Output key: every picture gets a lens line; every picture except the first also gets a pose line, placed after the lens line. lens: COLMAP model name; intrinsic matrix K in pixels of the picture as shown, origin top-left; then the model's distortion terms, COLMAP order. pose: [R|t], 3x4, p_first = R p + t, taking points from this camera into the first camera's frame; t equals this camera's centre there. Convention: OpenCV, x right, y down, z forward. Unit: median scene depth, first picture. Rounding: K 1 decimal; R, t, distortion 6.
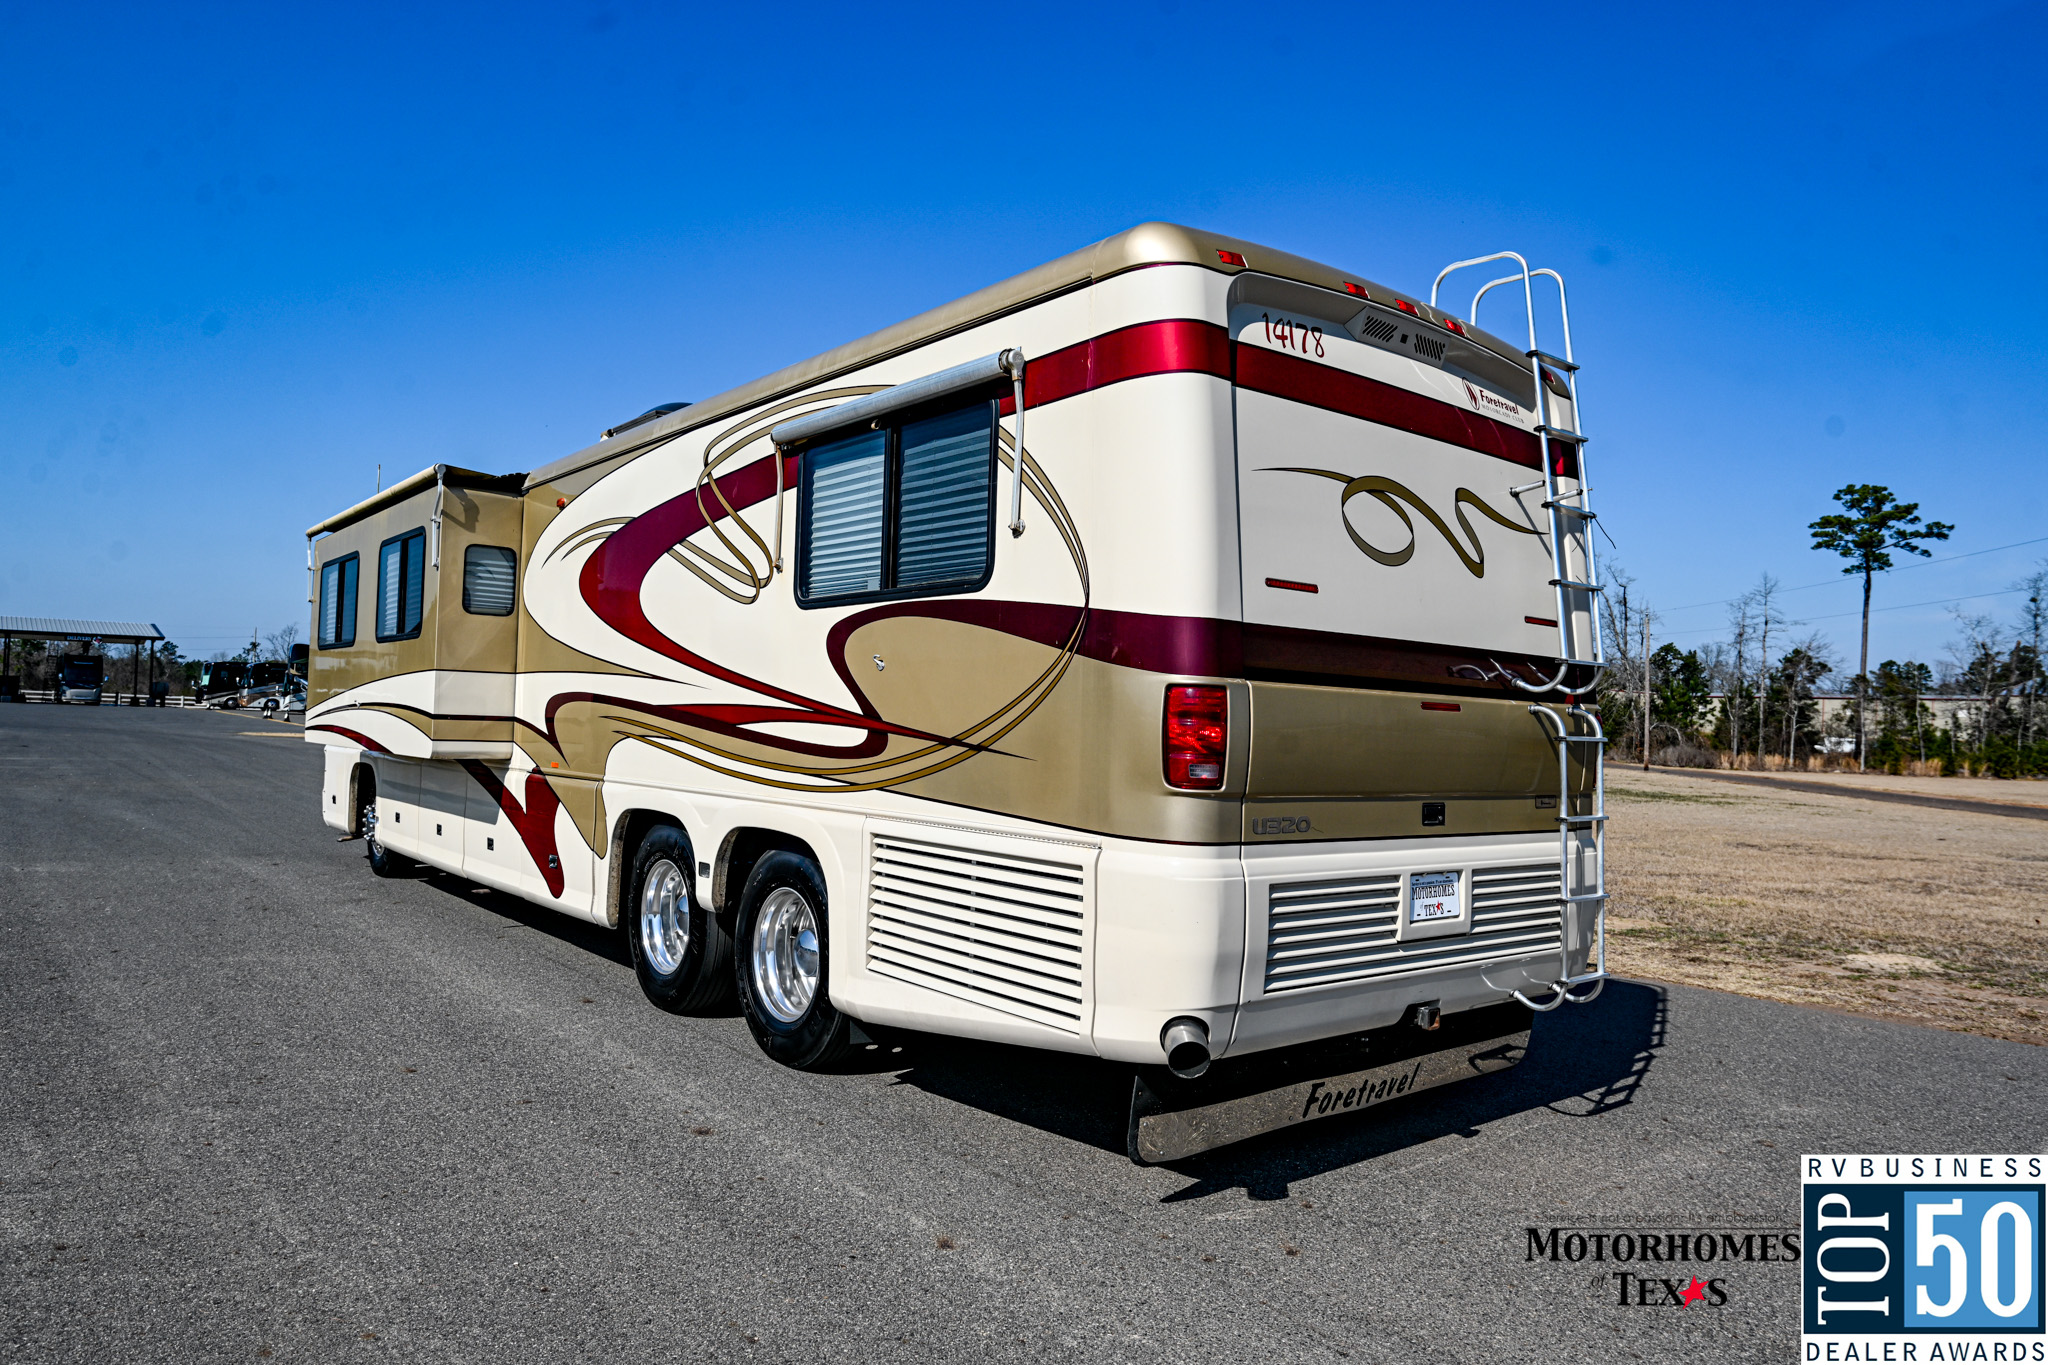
lens RADIAL K [[1303.4, 0, 1024.0], [0, 1303.4, 682.5], [0, 0, 1]] dist [-0.012974, -0.001586]
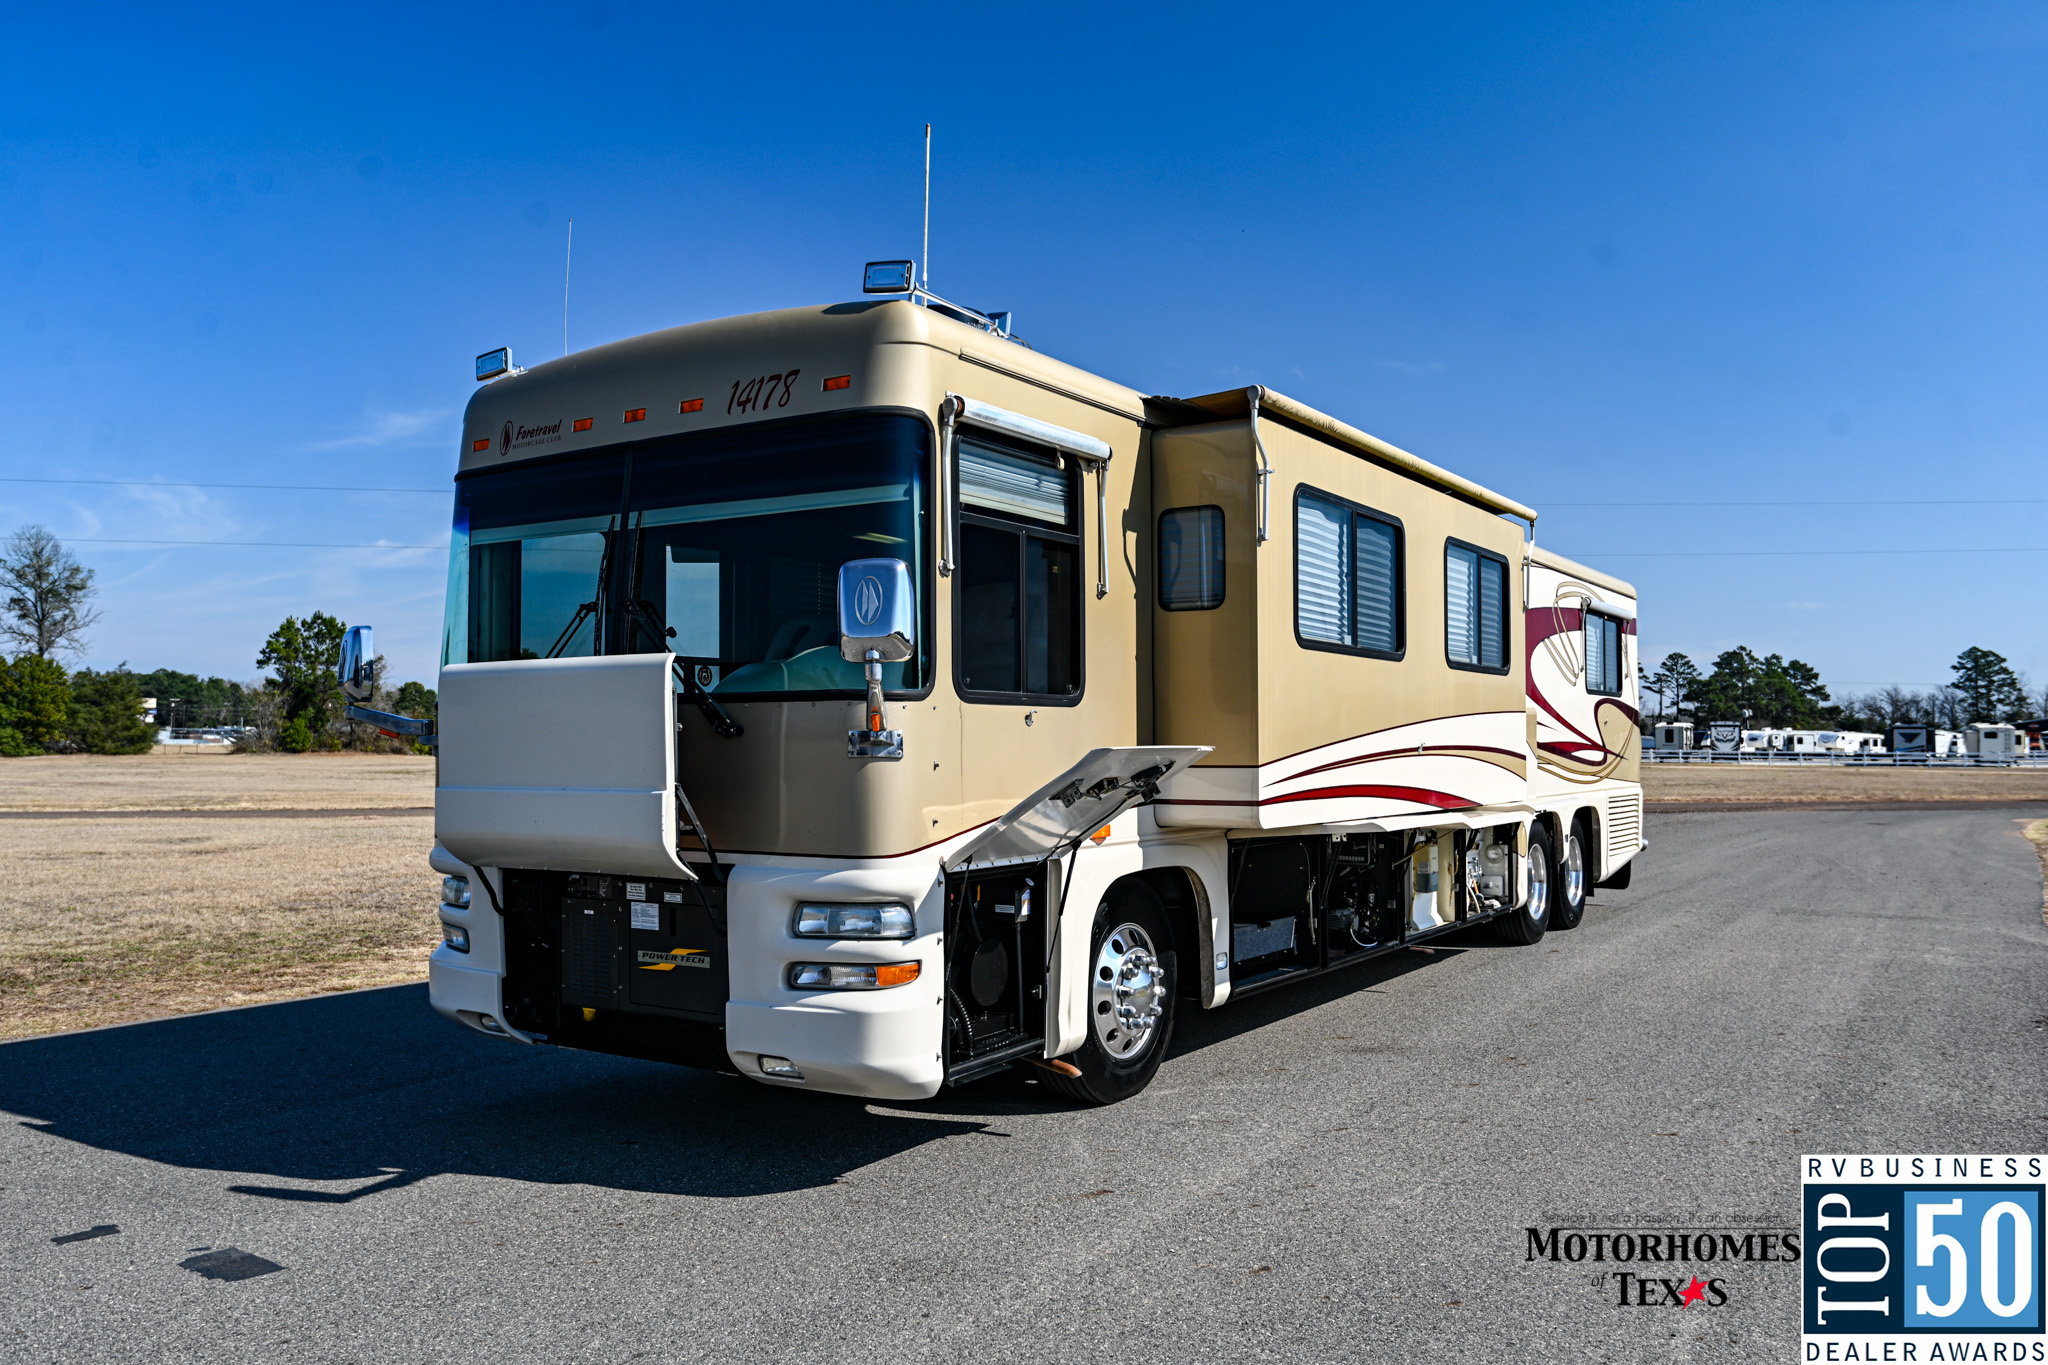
lens RADIAL K [[1506.0, 0, 1024.0], [0, 1506.0, 682.5], [0, 0, 1]] dist [-0.004176, -0.004163]
pose [[-0.293864, 0.007012, 0.955822, -1.999375], [-0.044877, 0.998769, -0.021124, 0.013196], [-0.954793, -0.049102, -0.293187, 2.353406]]
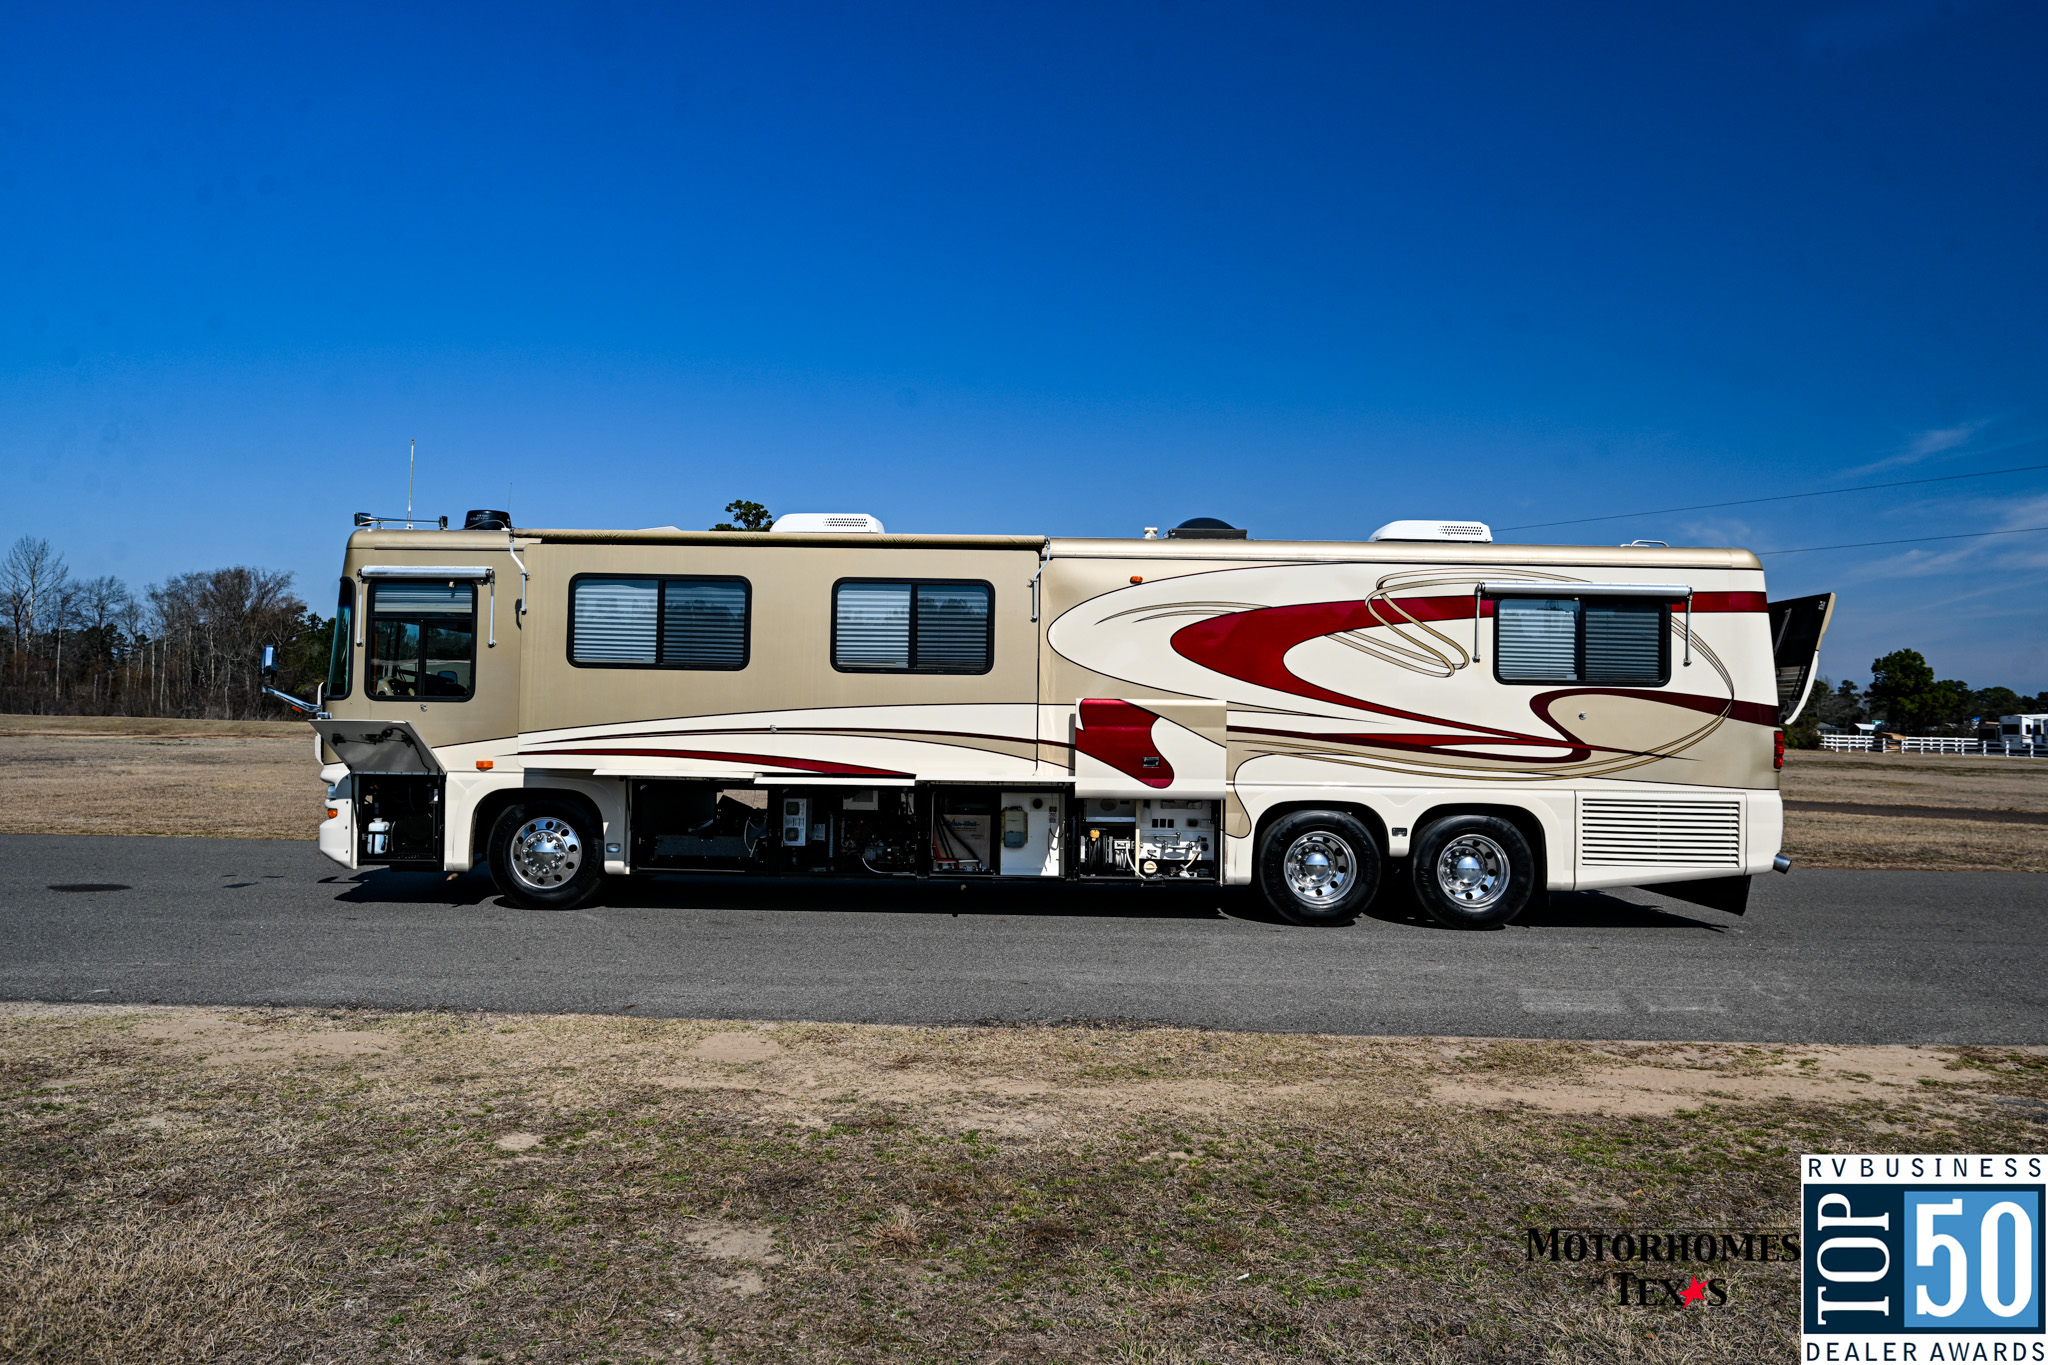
lens RADIAL K [[1303.4, 0, 1024.0], [0, 1303.4, 682.5], [0, 0, 1]] dist [-0.012974, -0.001586]
pose [[0.645139, 0.007584, 0.764027, -1.910989], [-0.024394, 0.999645, 0.010674, -0.057958], [-0.763675, -0.025524, 0.645096, 0.299301]]
